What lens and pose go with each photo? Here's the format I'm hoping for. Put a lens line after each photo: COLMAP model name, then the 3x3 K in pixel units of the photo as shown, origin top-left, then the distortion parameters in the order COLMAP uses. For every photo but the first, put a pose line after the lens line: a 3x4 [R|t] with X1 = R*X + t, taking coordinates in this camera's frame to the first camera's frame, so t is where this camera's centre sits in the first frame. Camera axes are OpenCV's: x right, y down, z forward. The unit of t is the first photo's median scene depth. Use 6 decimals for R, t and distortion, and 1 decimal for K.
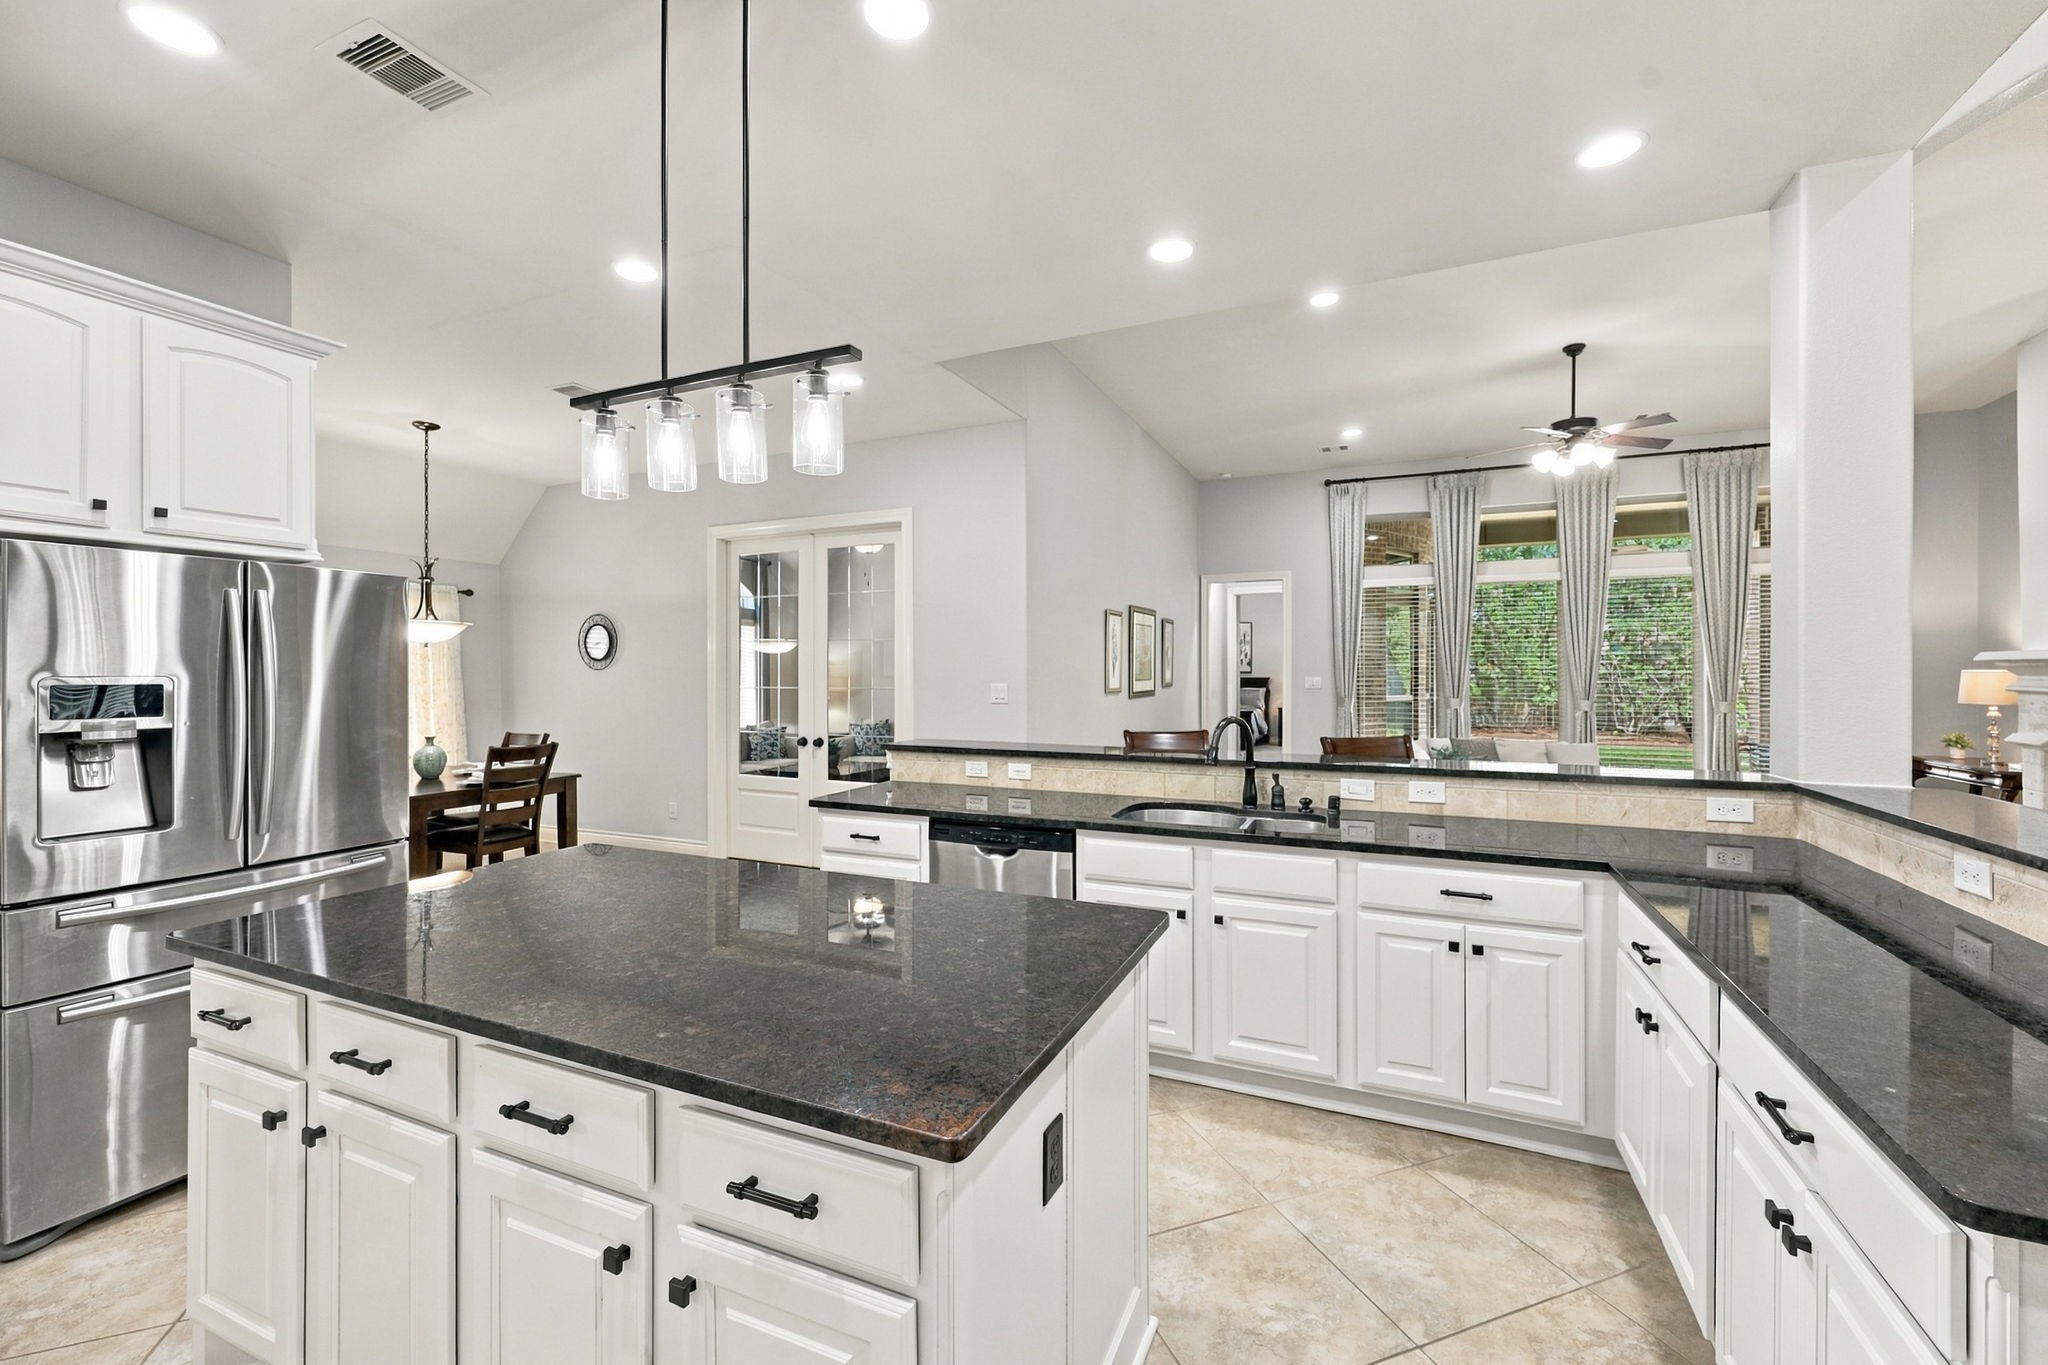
lens RADIAL K [[827.4, 0, 1026.2], [0, 827.4, 673.0], [0, 0, 1]] dist [0.002382, 0.000369]
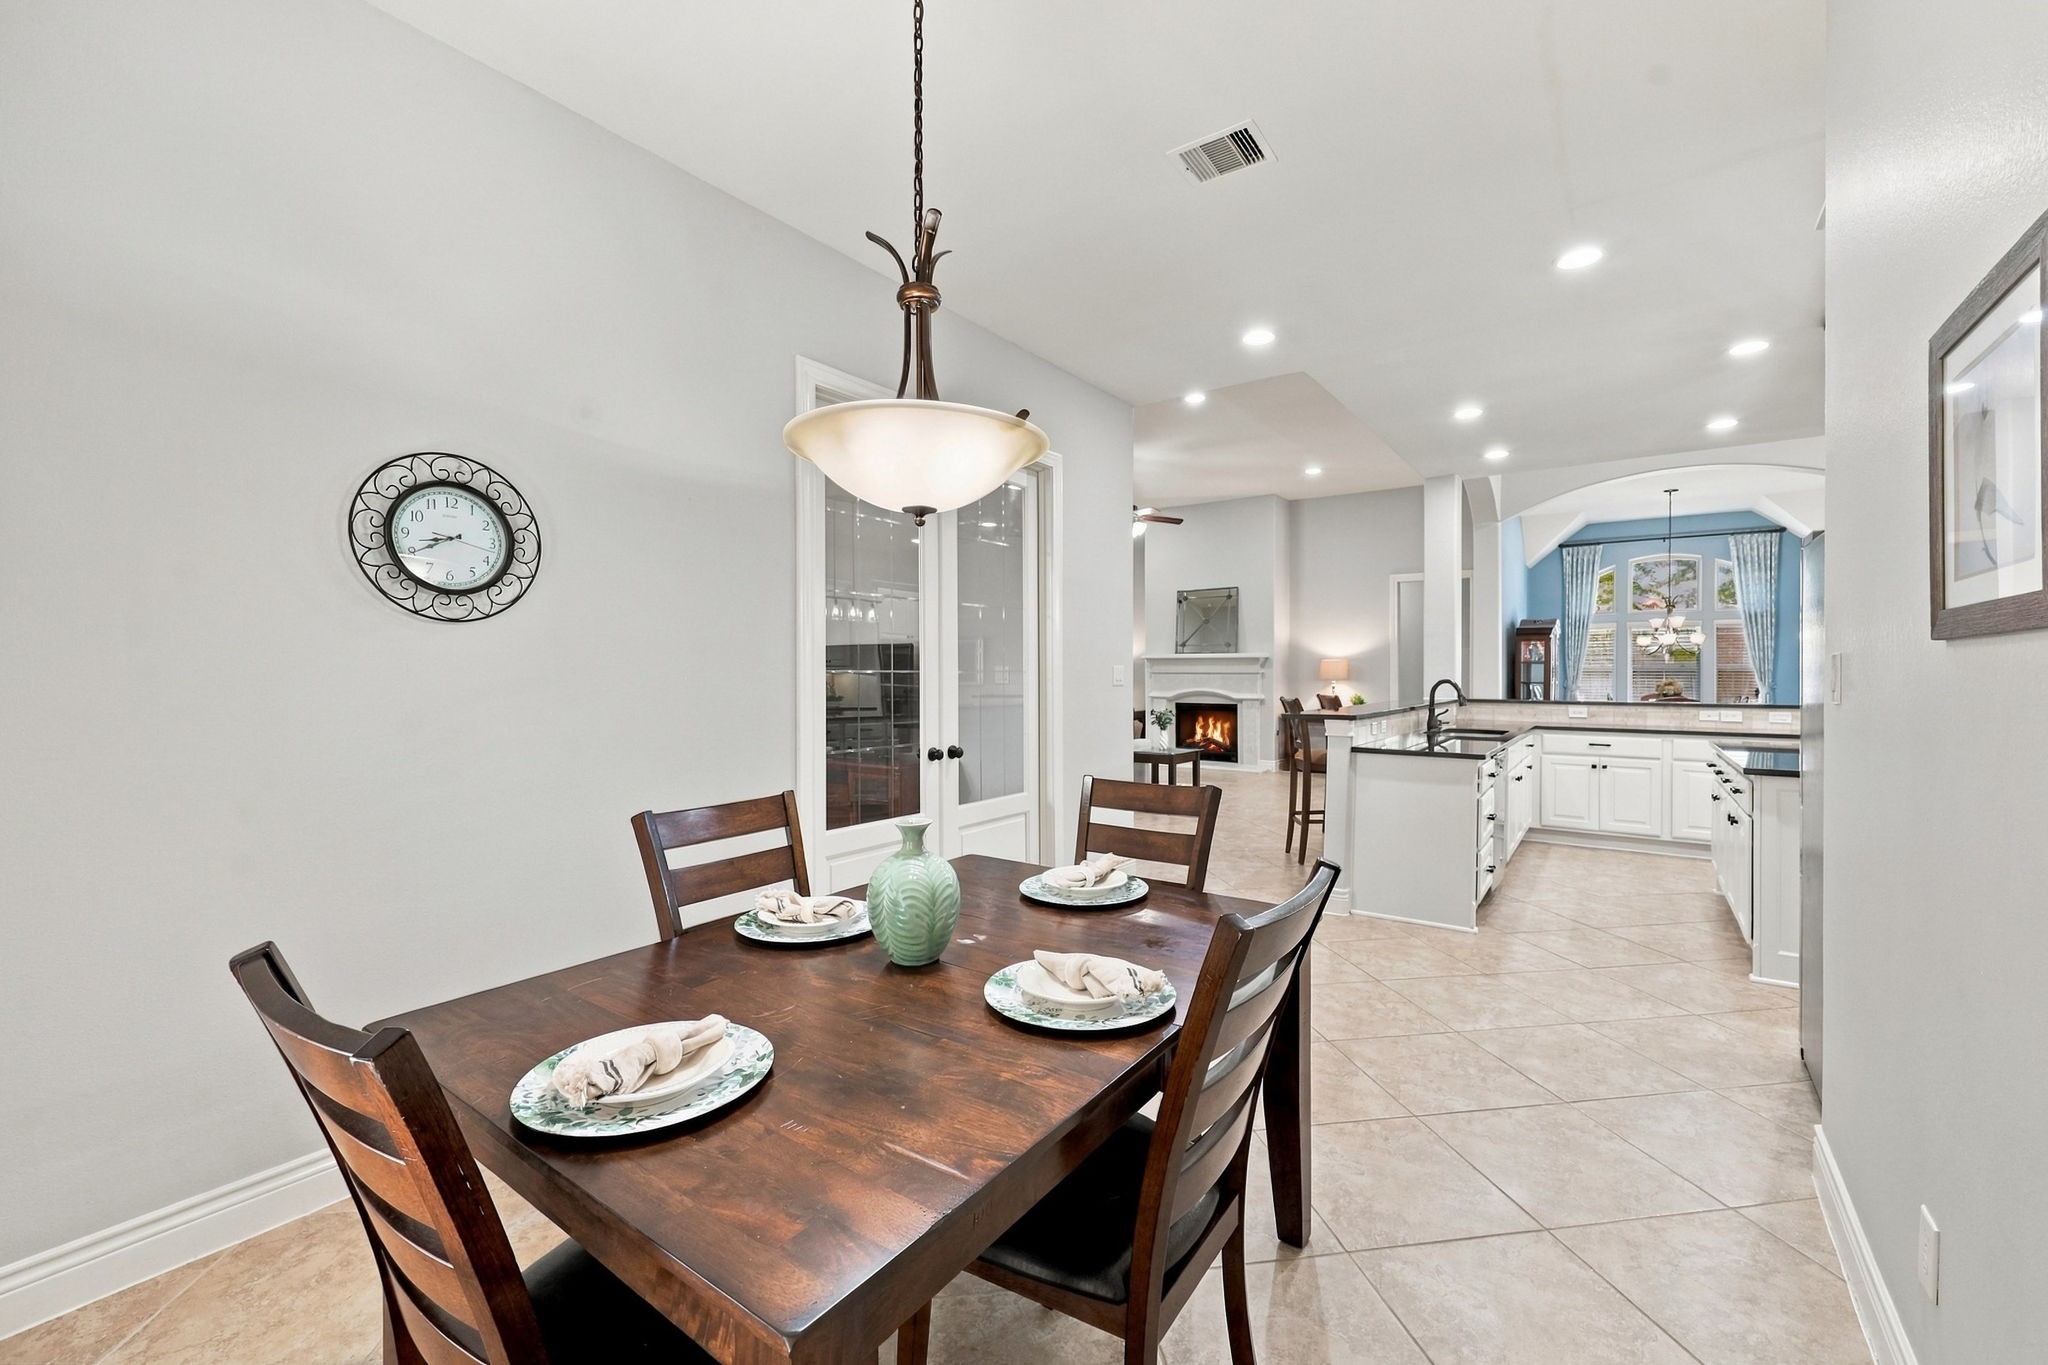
lens RADIAL K [[827.4, 0, 1026.2], [0, 827.4, 673.0], [0, 0, 1]] dist [0.002382, 0.000369]
pose [[0.208809, 0.000416, 0.977956, -0.922826], [0.003296, 0.999994, -0.001129, 0.021133], [-0.977951, 0.003459, 0.208806, 0.822407]]
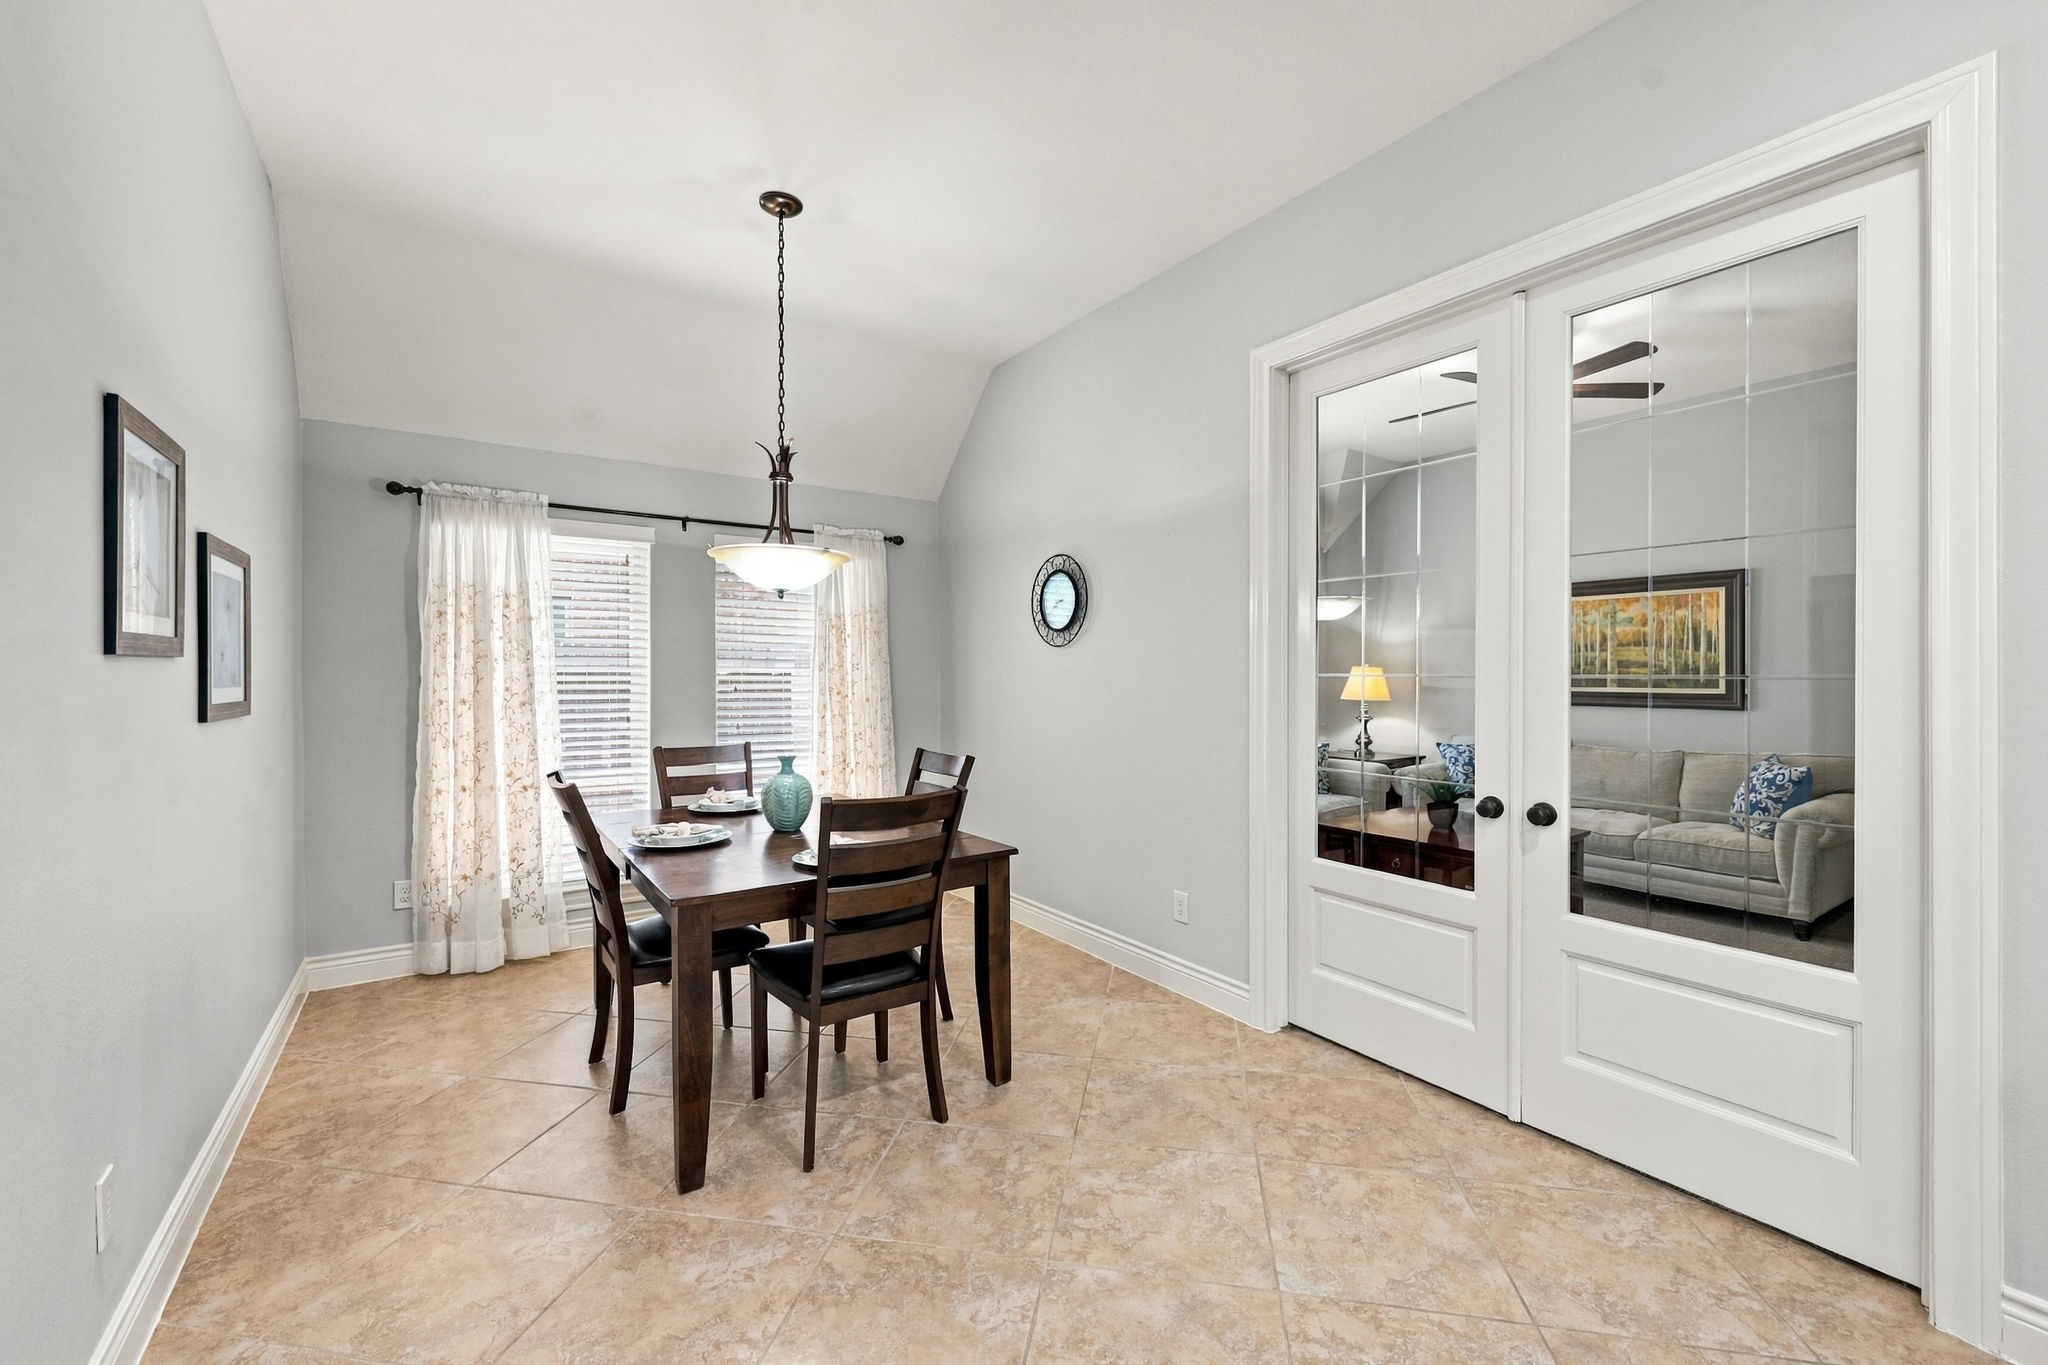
lens RADIAL K [[827.4, 0, 1026.2], [0, 827.4, 673.0], [0, 0, 1]] dist [0.002382, 0.000369]
pose [[0.856341, 0.001162, -0.516410, -0.264592], [-0.001911, 0.999998, -0.000919, 0.018106], [0.516408, 0.001773, 0.856341, 0.550859]]
